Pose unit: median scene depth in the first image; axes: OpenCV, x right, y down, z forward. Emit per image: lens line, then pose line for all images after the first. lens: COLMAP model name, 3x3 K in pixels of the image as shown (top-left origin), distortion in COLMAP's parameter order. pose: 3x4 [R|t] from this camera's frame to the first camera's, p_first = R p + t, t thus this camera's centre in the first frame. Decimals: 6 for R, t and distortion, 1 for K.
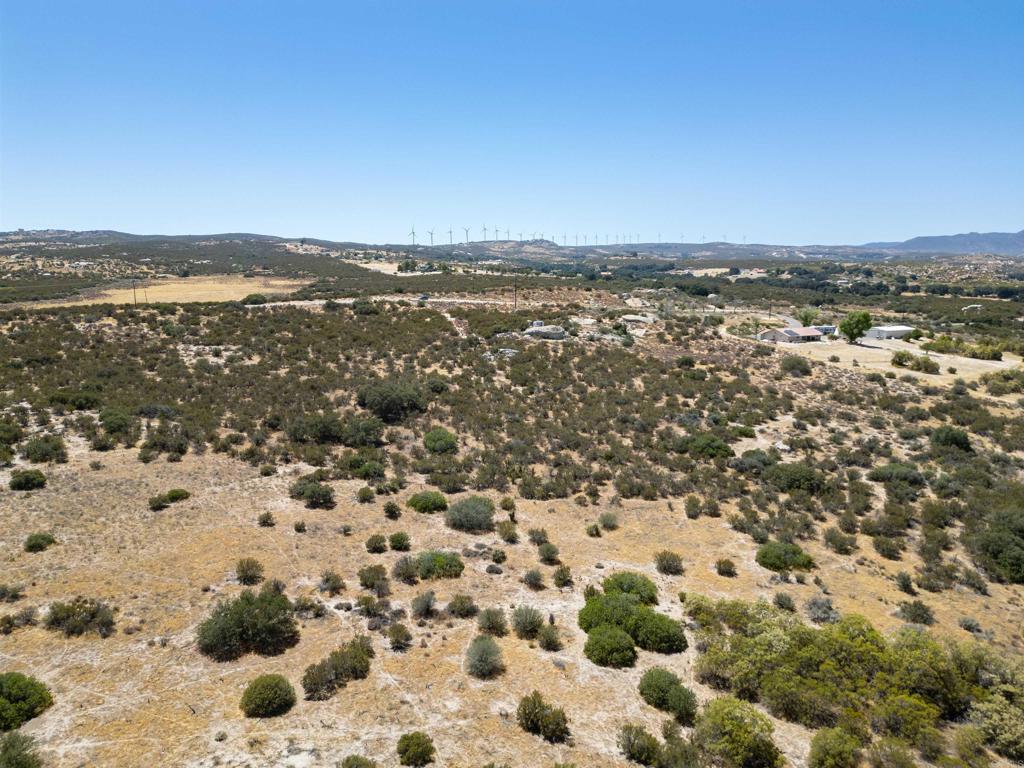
lens RADIAL K [[718.3, 0, 509.1], [0, 718.3, 385.8], [0, 0, 1]] dist [0.084054, -0.095173]
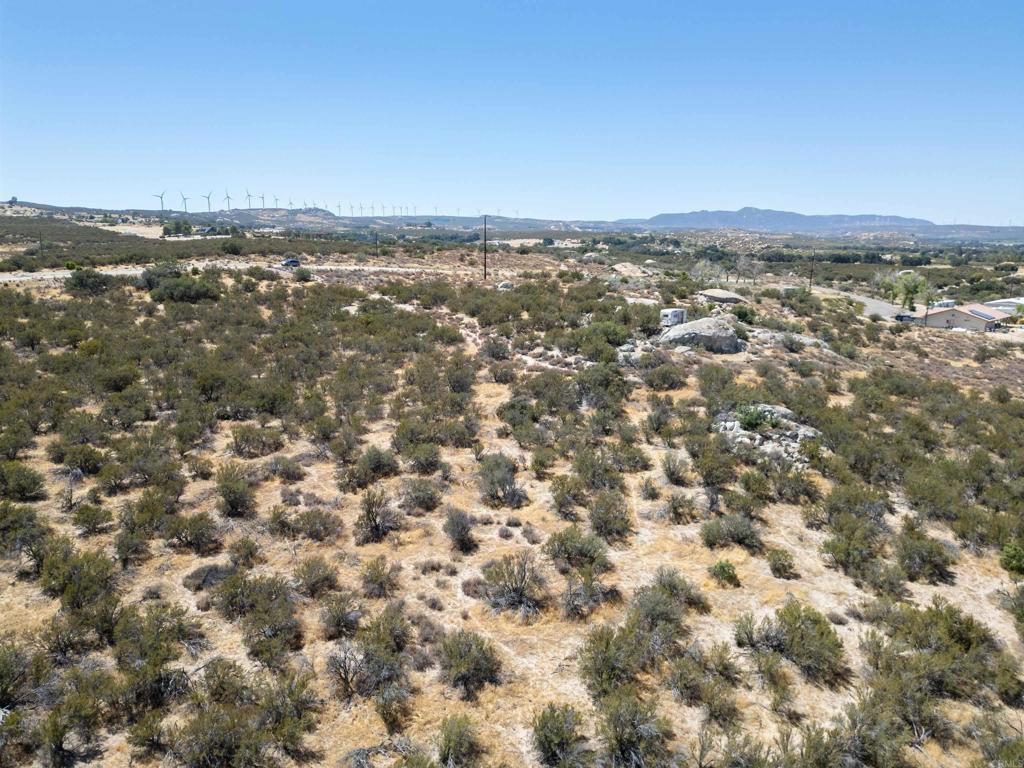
lens RADIAL K [[719.7, 0, 509.3], [0, 719.7, 385.5], [0, 0, 1]] dist [0.067873, -0.069321]
pose [[0.952033, -0.060103, 0.300033, -0.139099], [0.049839, 0.997884, 0.041755, -0.054292], [-0.301908, -0.024798, 0.953014, 0.503868]]
